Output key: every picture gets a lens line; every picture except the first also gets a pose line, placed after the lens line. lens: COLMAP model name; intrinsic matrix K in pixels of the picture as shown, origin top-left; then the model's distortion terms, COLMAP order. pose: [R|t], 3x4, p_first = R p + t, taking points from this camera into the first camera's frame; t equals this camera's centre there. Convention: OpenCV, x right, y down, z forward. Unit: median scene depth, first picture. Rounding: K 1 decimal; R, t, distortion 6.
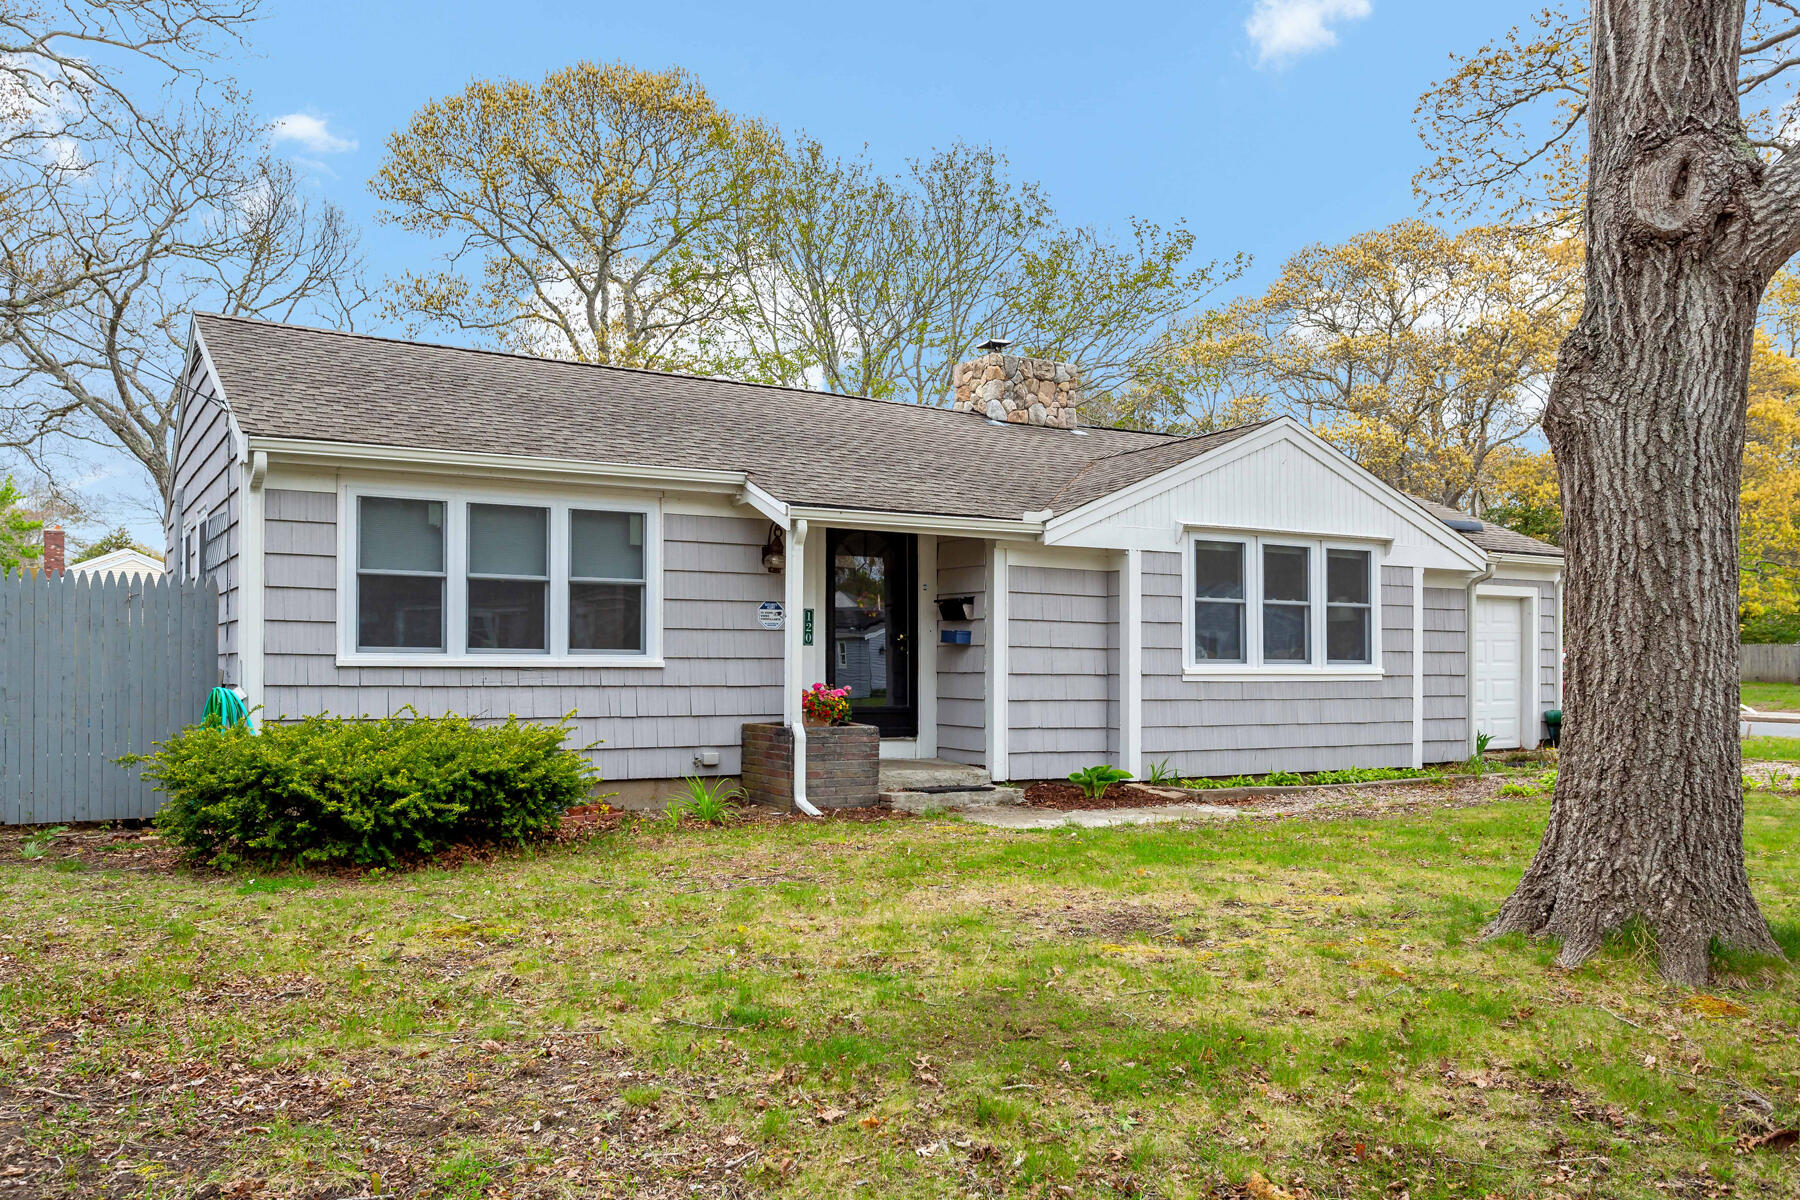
lens RADIAL K [[1358.4, 0, 900.0], [0, 1358.4, 600.0], [0, 0, 1]] dist [0.002312, 0.000107]
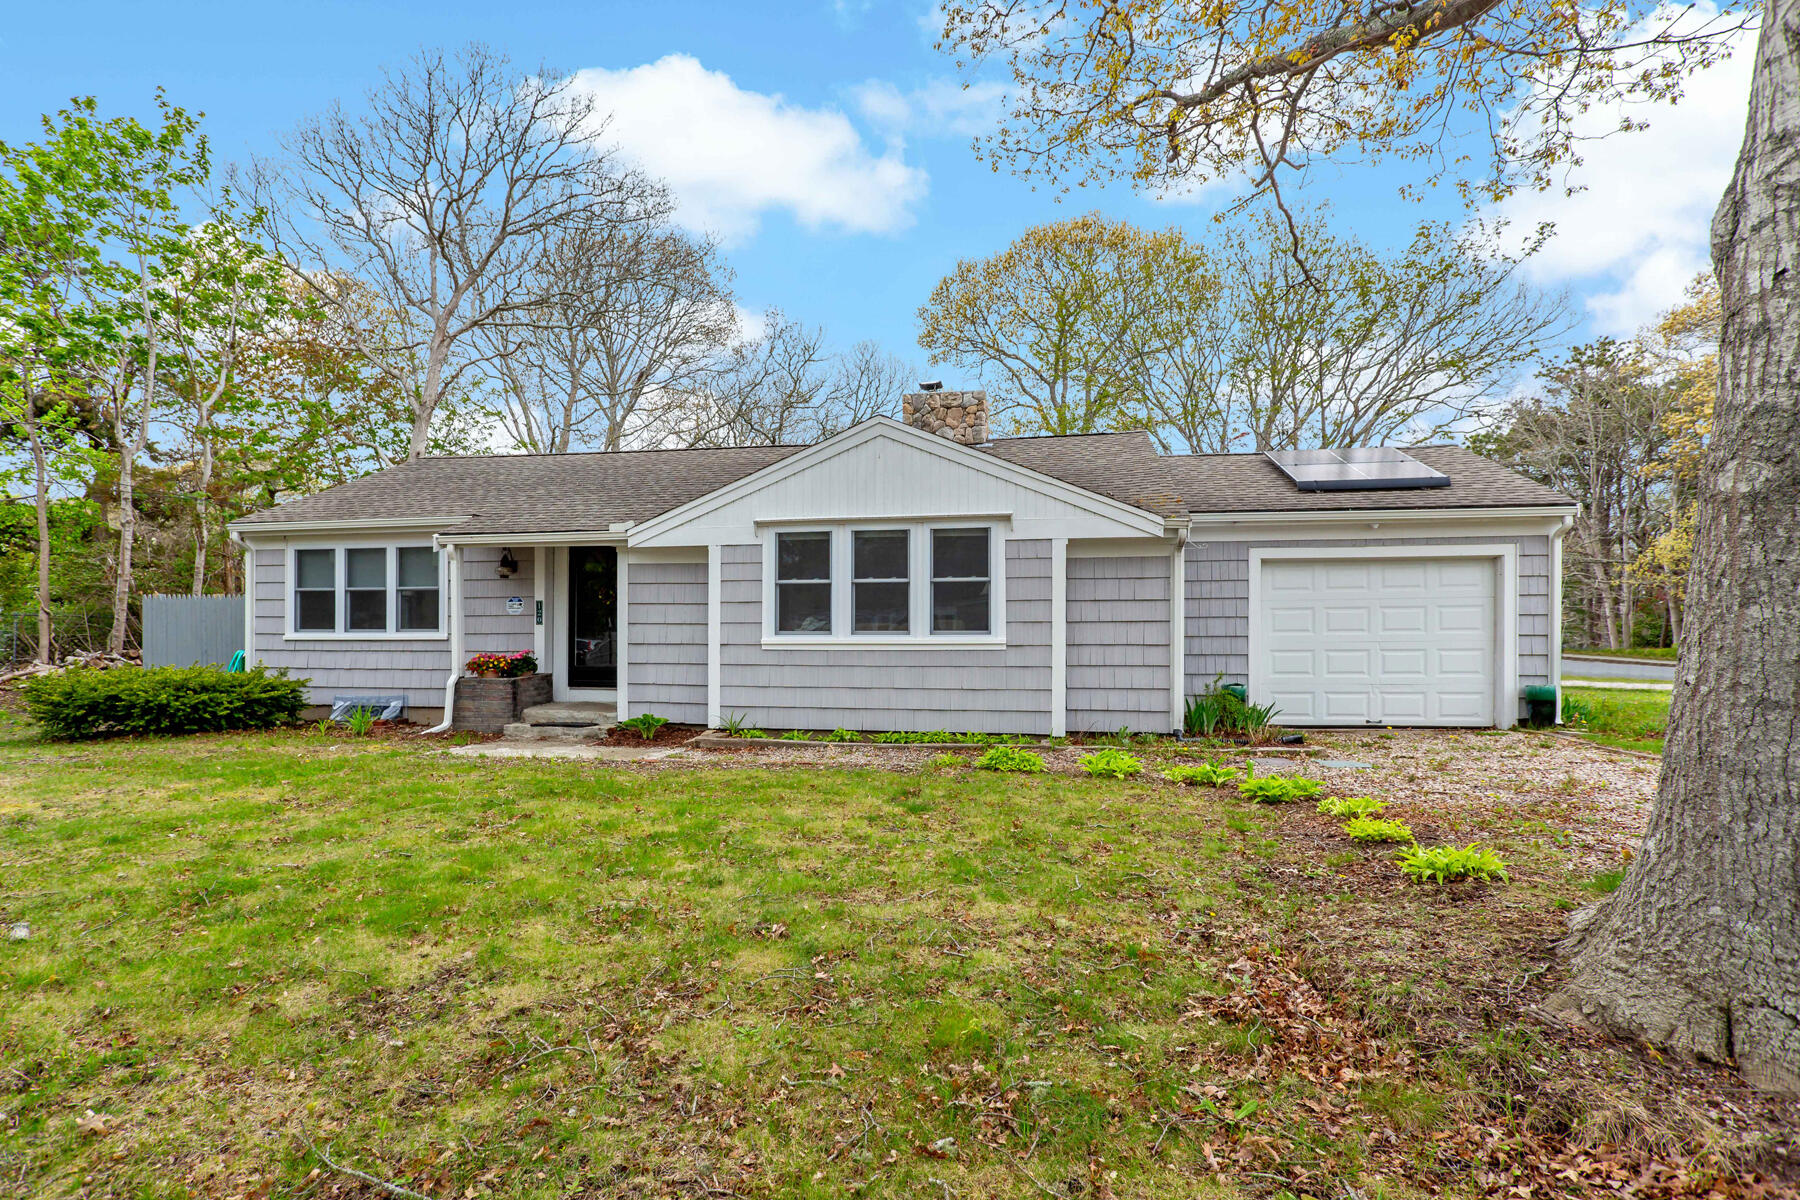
lens RADIAL K [[915.4, 0, 900.0], [0, 915.4, 600.0], [0, 0, 1]] dist [0.001205, 0.002981]
pose [[0.758331, -0.032765, -0.651046, 0.824796], [0.035426, 0.999332, -0.009029, 0.026722], [0.650907, -0.016217, 0.758985, 0.448693]]
